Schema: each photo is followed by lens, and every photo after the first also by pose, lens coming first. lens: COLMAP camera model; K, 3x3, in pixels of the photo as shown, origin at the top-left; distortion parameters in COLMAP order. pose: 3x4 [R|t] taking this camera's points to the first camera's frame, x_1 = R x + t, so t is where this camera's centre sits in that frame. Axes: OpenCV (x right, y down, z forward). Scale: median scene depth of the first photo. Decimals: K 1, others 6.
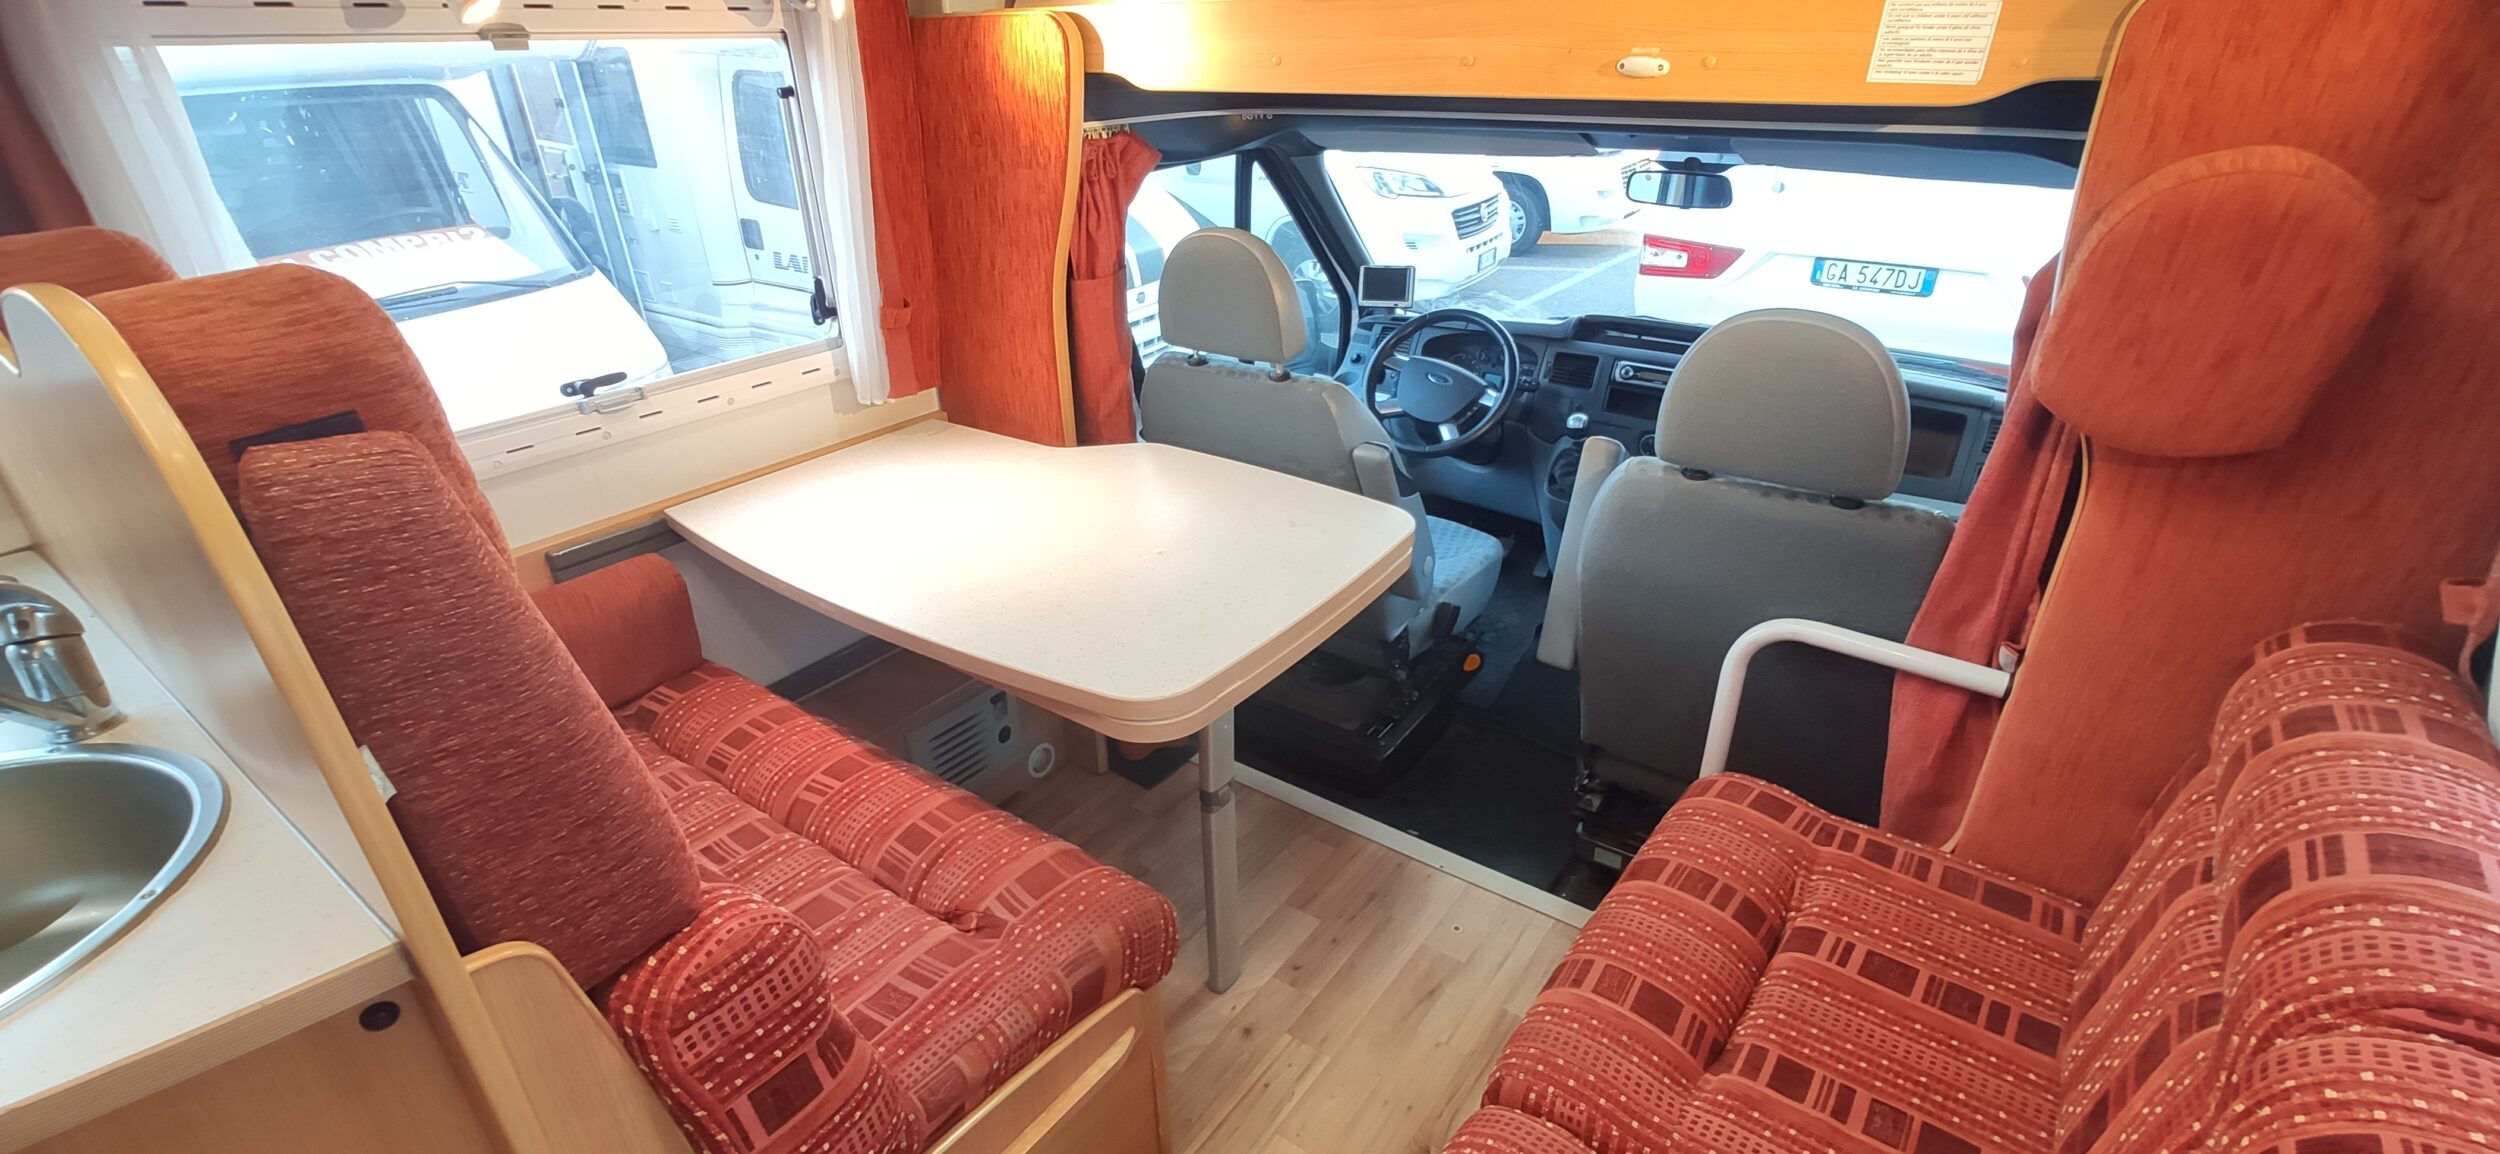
lens RADIAL K [[1084.0, 0, 1261.5], [0, 1084.0, 579.8], [0, 0, 1]] dist [-0.023164, 0.011352]
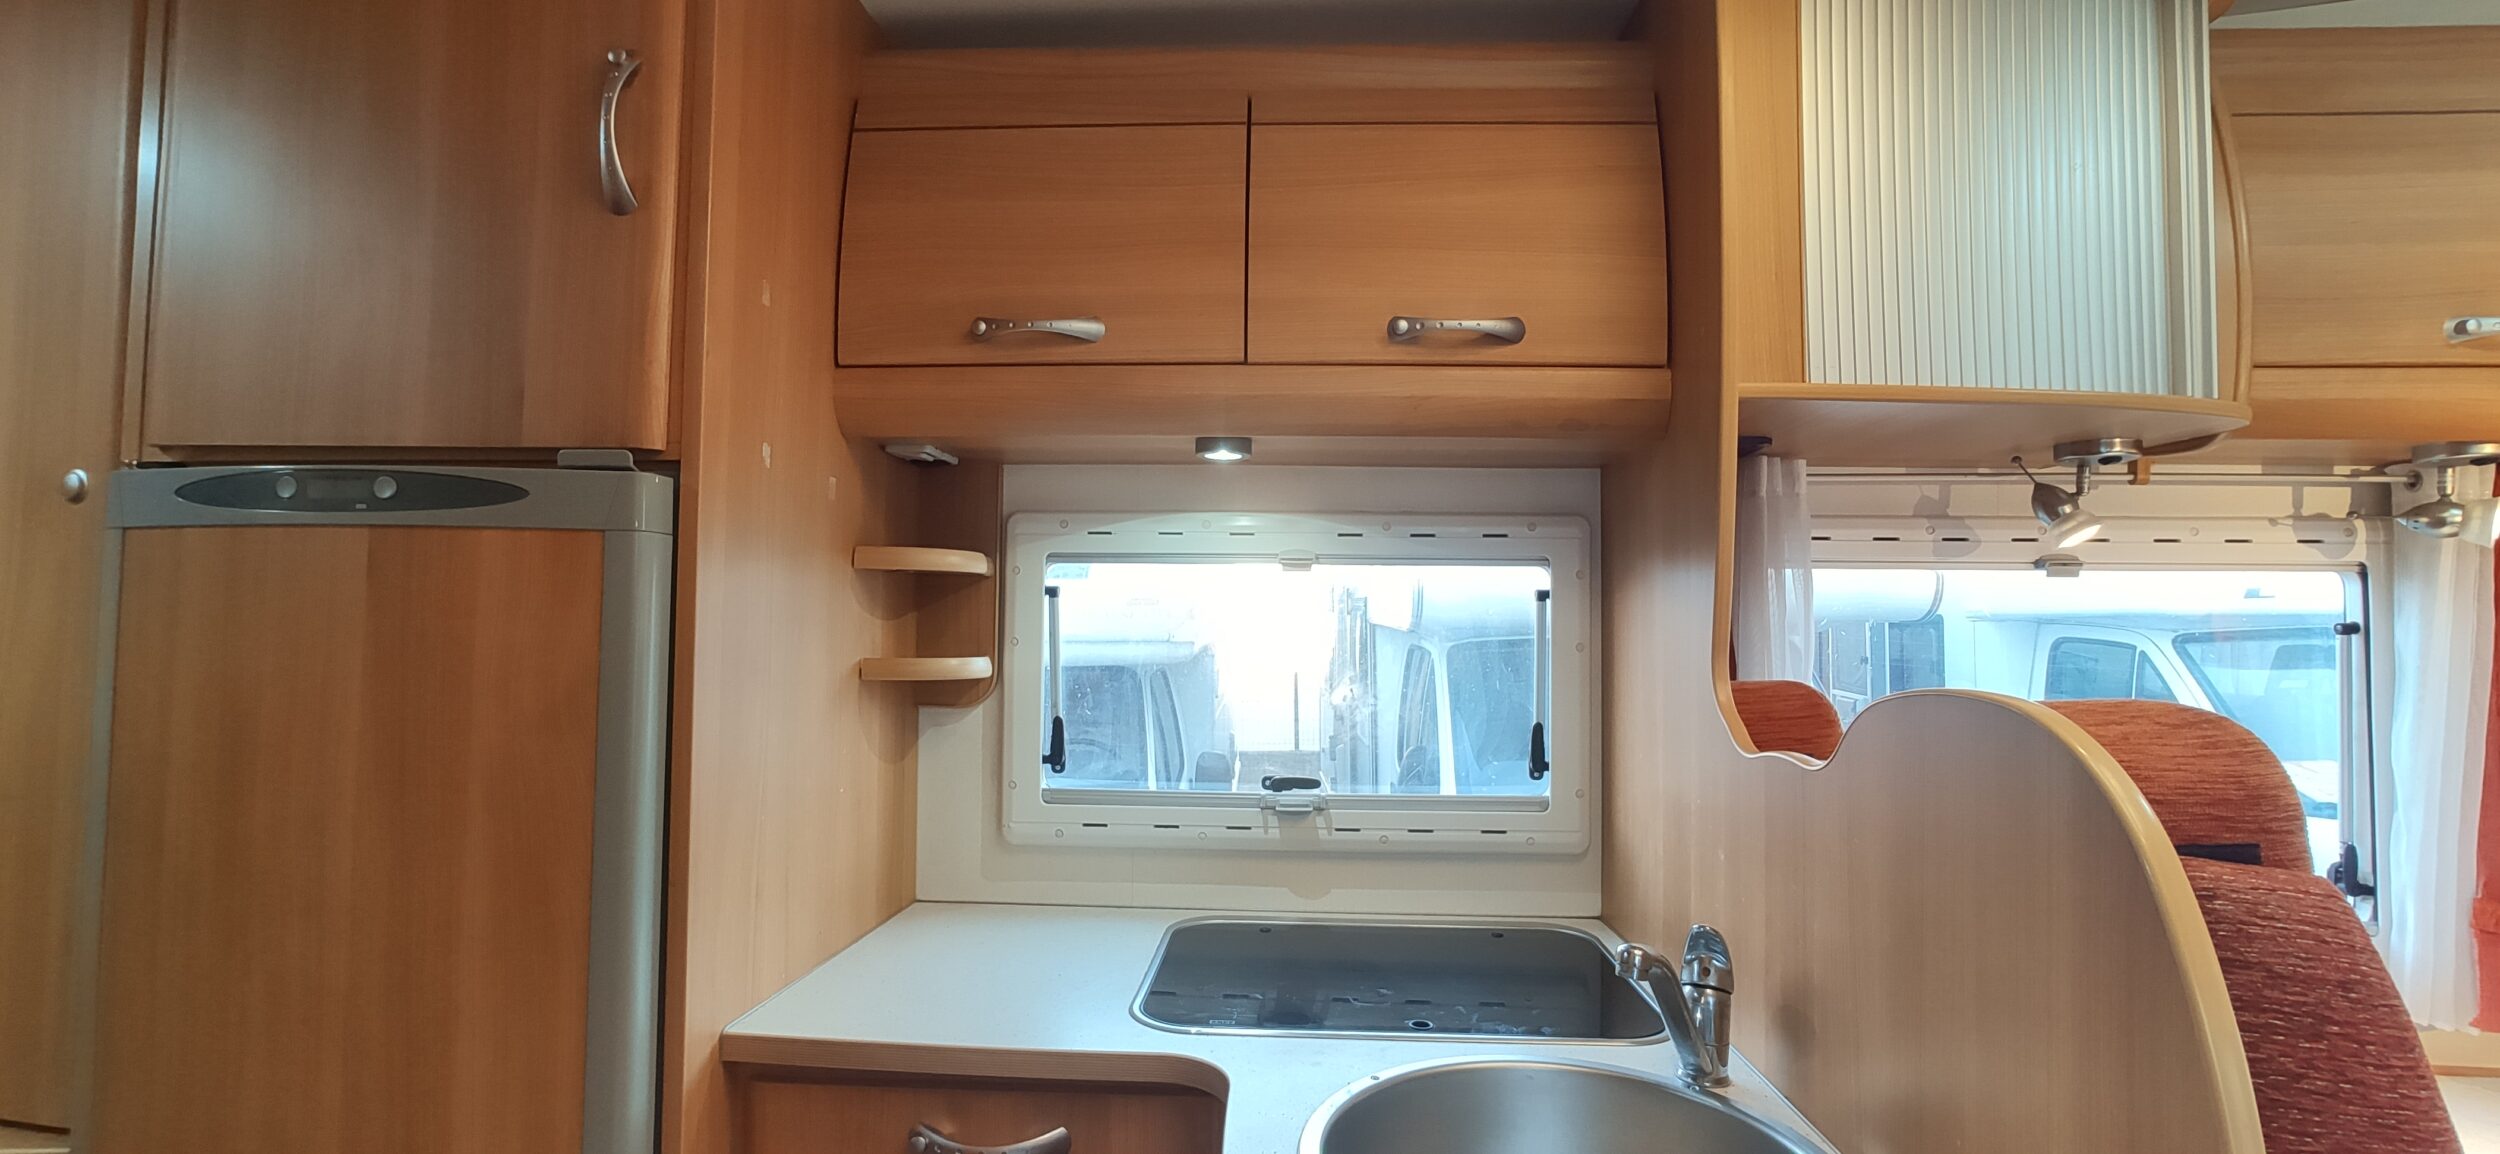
lens RADIAL K [[1084.0, 0, 1261.5], [0, 1084.0, 579.8], [0, 0, 1]] dist [-0.023164, 0.011352]
pose [[0.539148, -0.016462, -0.842050, -0.245113], [-0.392422, 0.879736, -0.268459, 0.103062], [0.745201, 0.475178, 0.467848, -0.078611]]
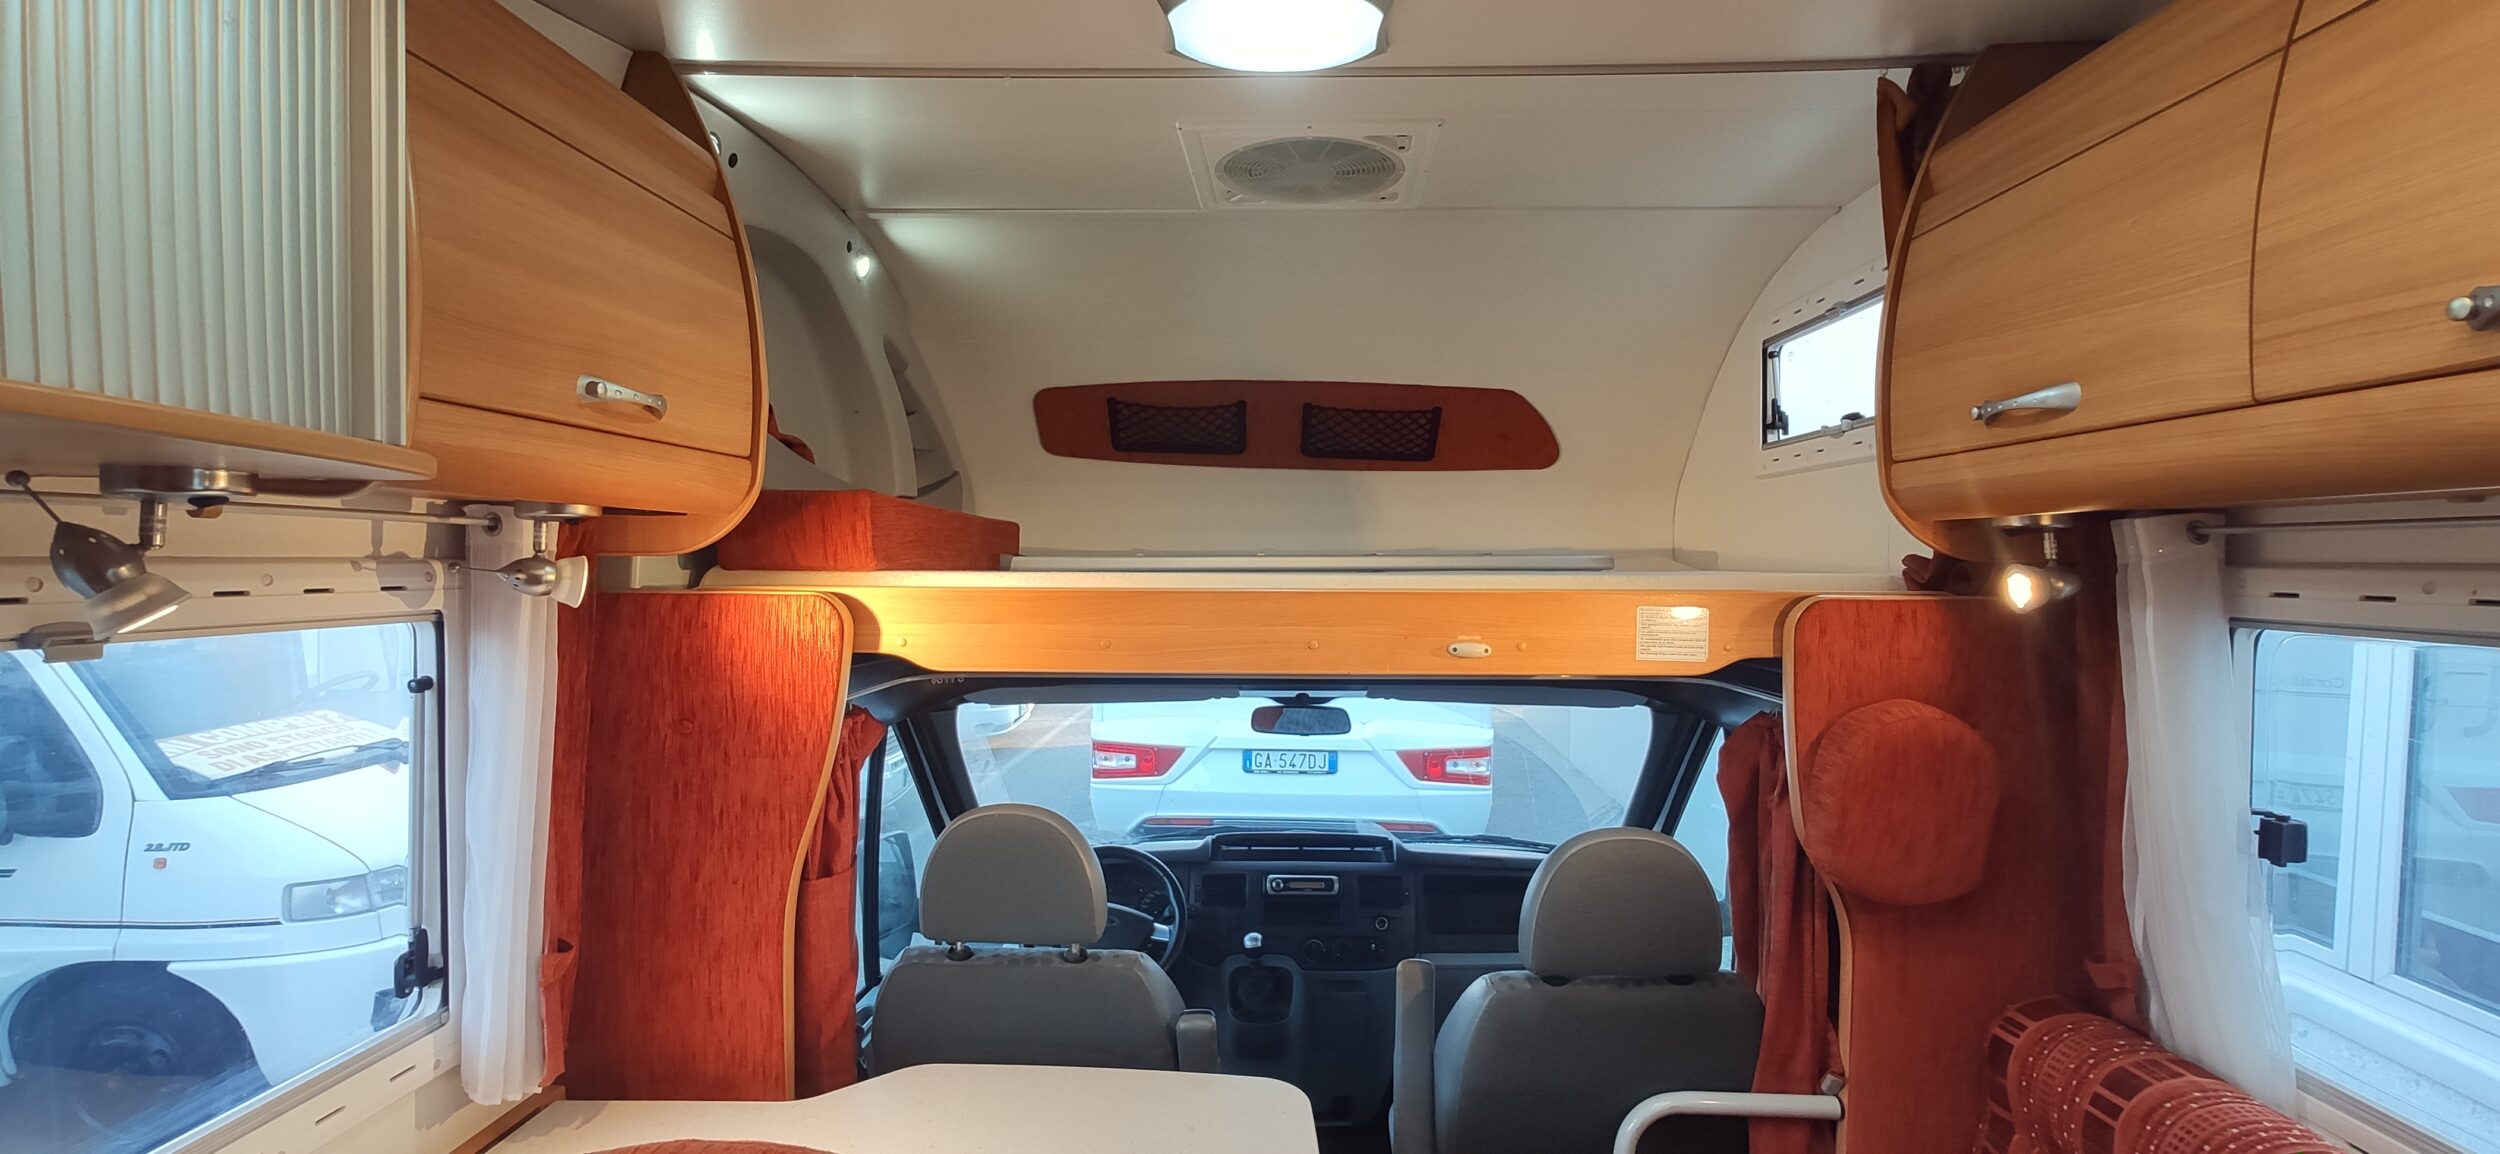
lens RADIAL K [[1084.0, 0, 1261.5], [0, 1084.0, 579.8], [0, 0, 1]] dist [-0.023164, 0.011352]
pose [[0.828504, 0.006578, 0.559945, -0.486494], [0.237637, 0.901299, -0.362199, -0.141840], [-0.507060, 0.433147, 0.745167, 0.146278]]
